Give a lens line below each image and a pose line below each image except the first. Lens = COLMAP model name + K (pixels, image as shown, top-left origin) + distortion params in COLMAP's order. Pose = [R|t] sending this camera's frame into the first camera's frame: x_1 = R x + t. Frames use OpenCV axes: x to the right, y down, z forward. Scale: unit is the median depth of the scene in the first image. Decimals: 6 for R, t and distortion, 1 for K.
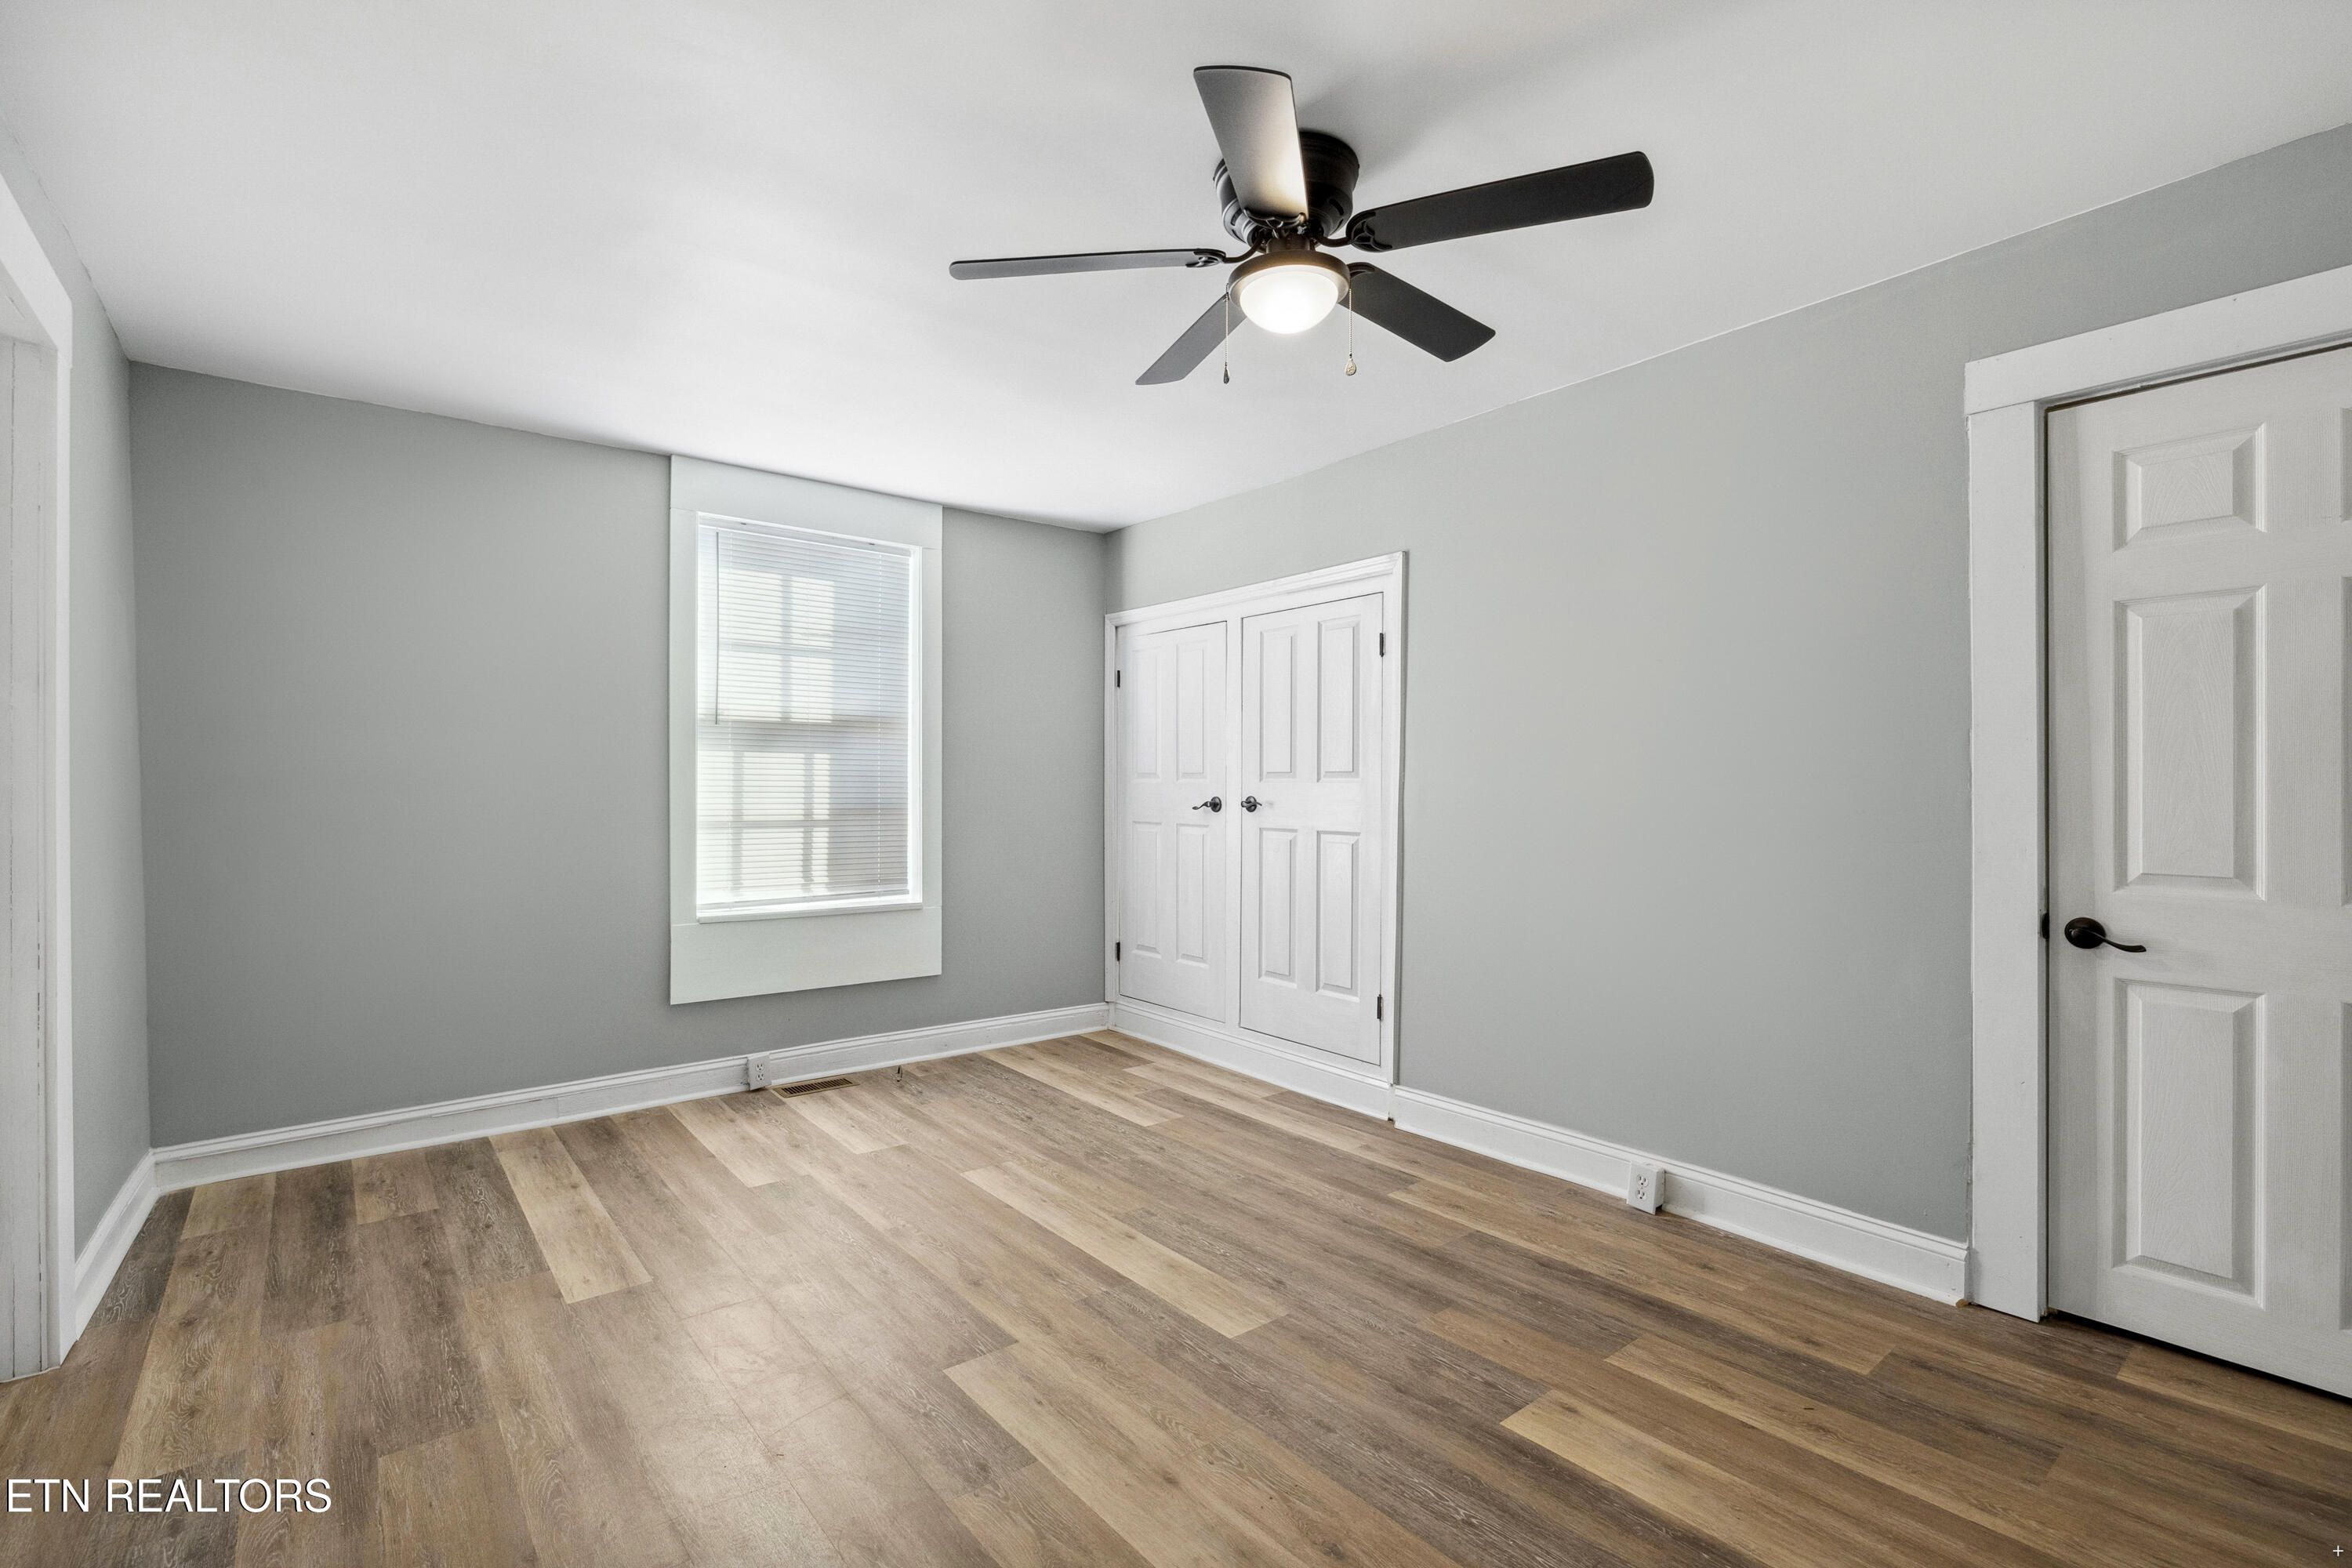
lens RADIAL K [[1048.5, 0, 1175.3], [0, 1048.5, 781.9], [0, 0, 1]] dist [-0.000089, -0.000008]
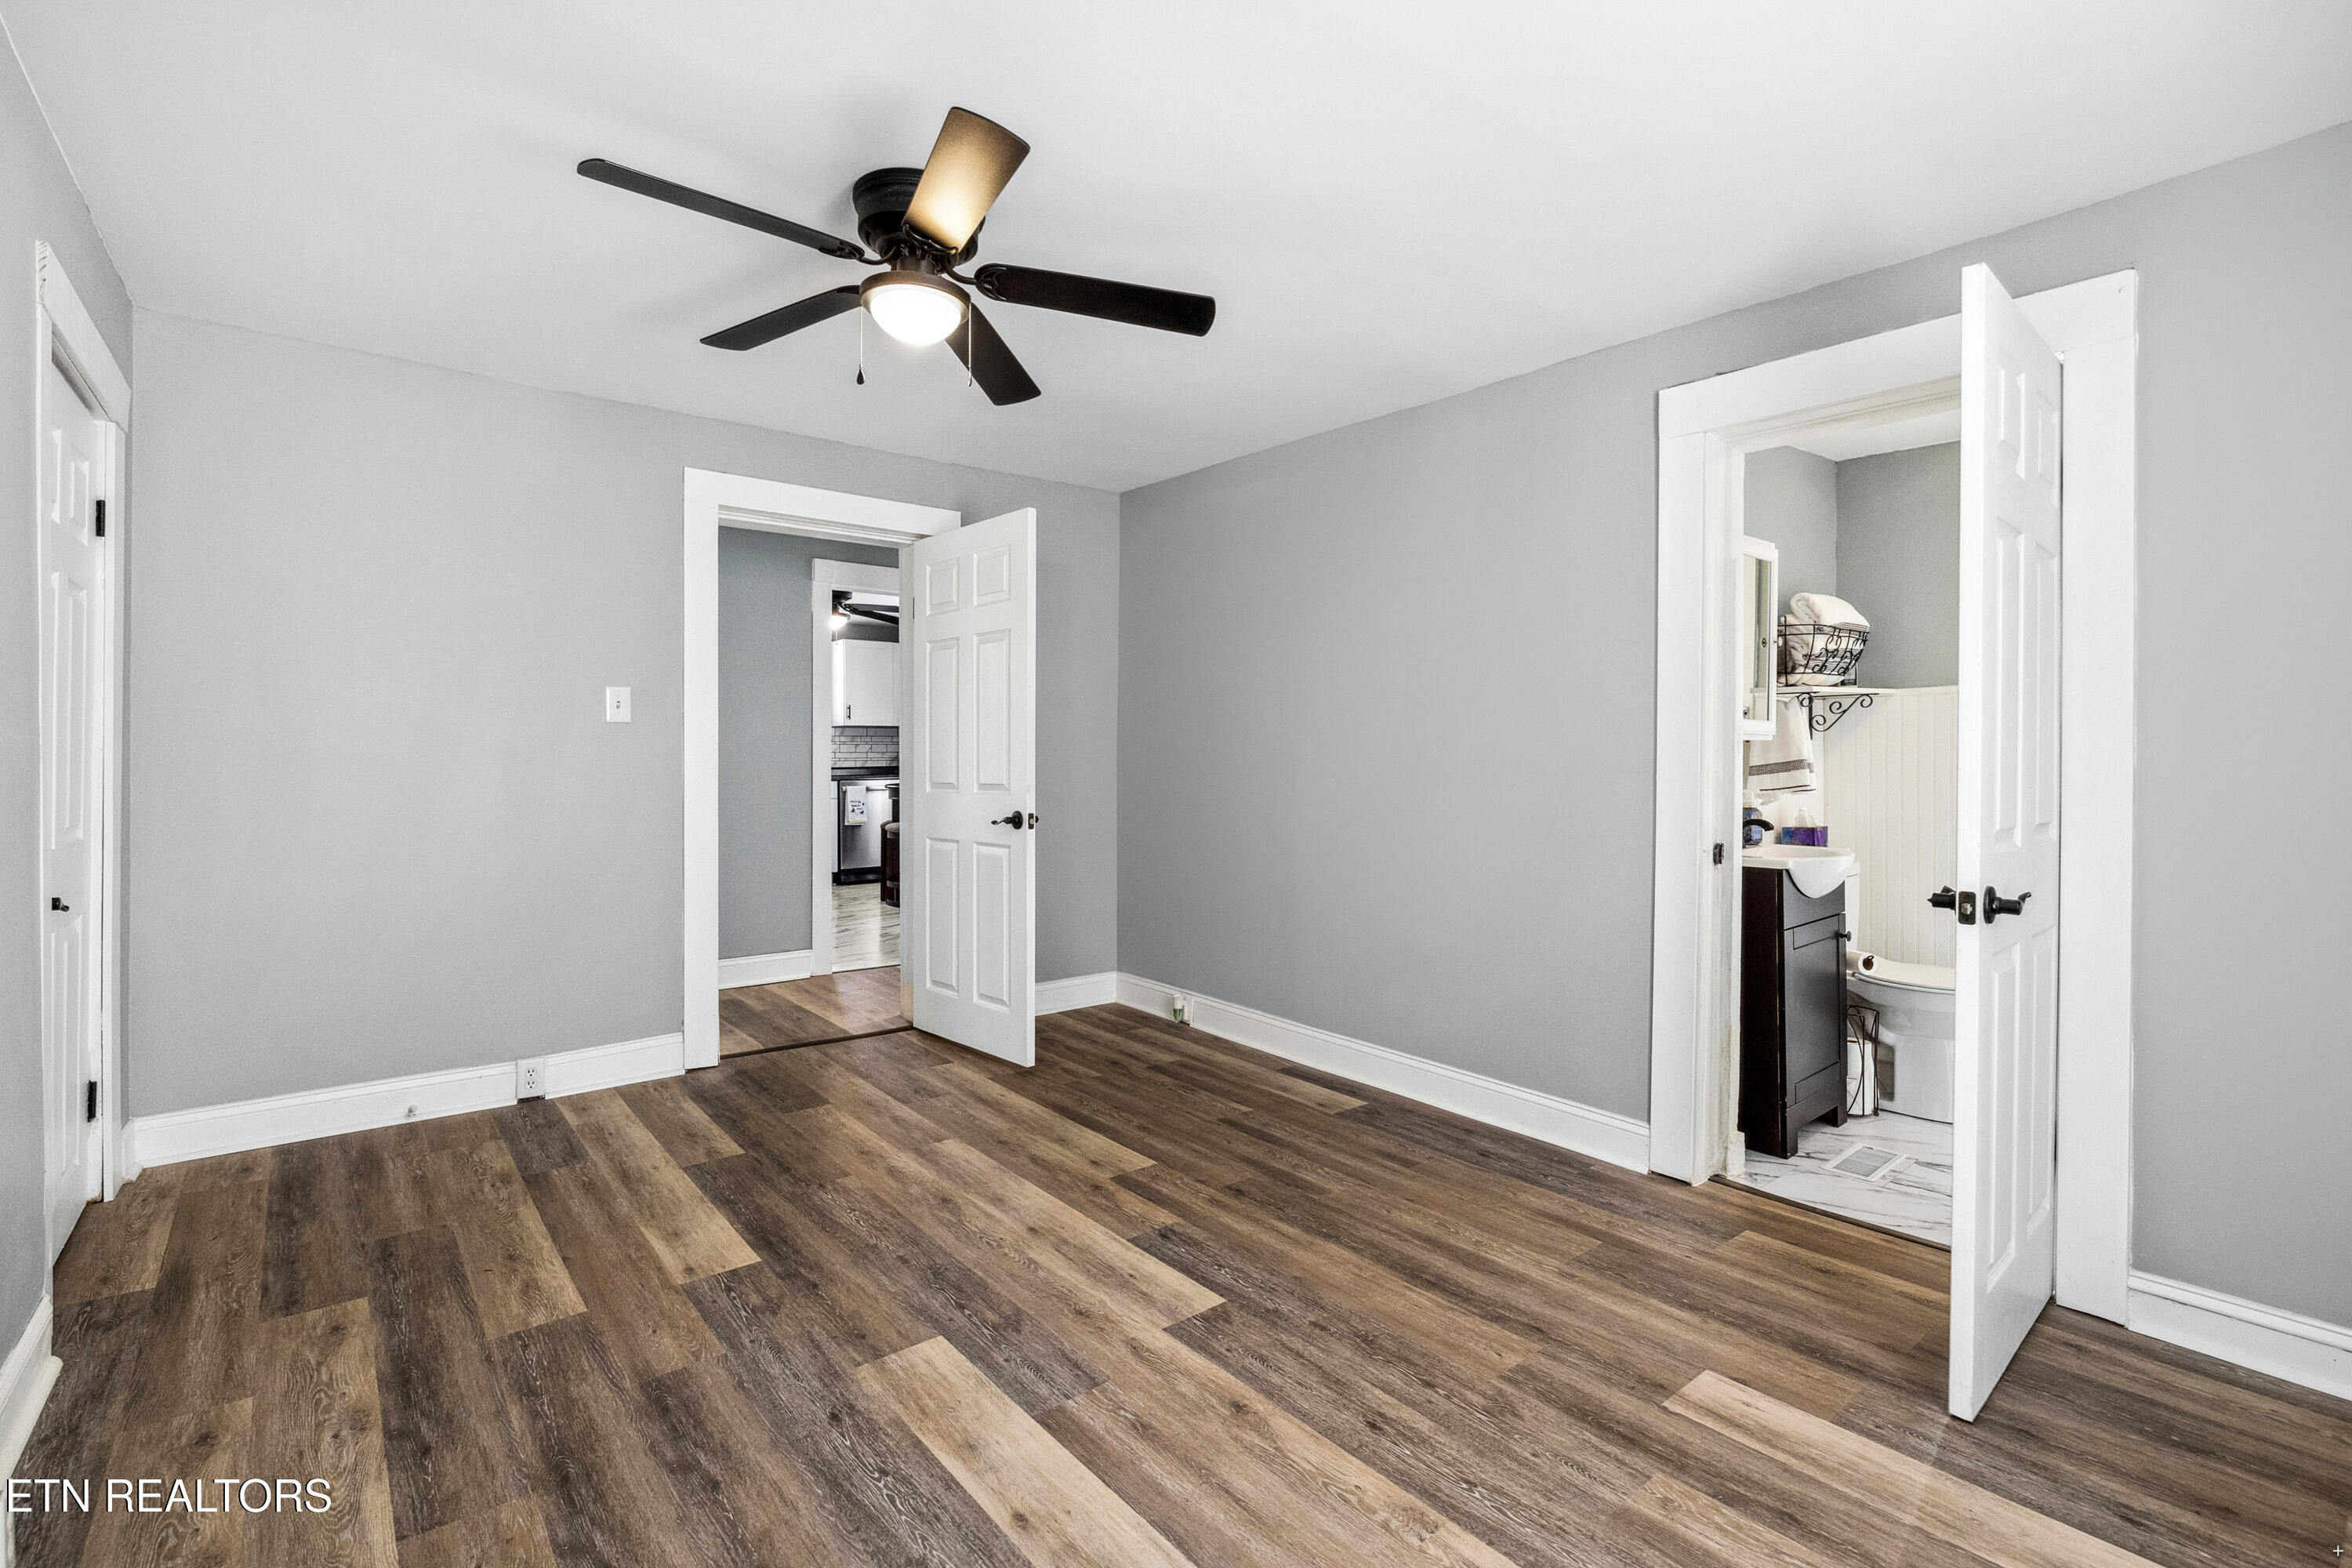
lens RADIAL K [[1048.5, 0, 1178.3], [0, 1048.5, 769.0], [0, 0, 1]] dist [-0.000089, -0.000008]
pose [[-0.999968, -0.005583, -0.005669, -0.152398], [-0.005637, 0.999939, 0.009492, 0.007945], [0.005615, 0.009524, -0.999939, 1.922427]]
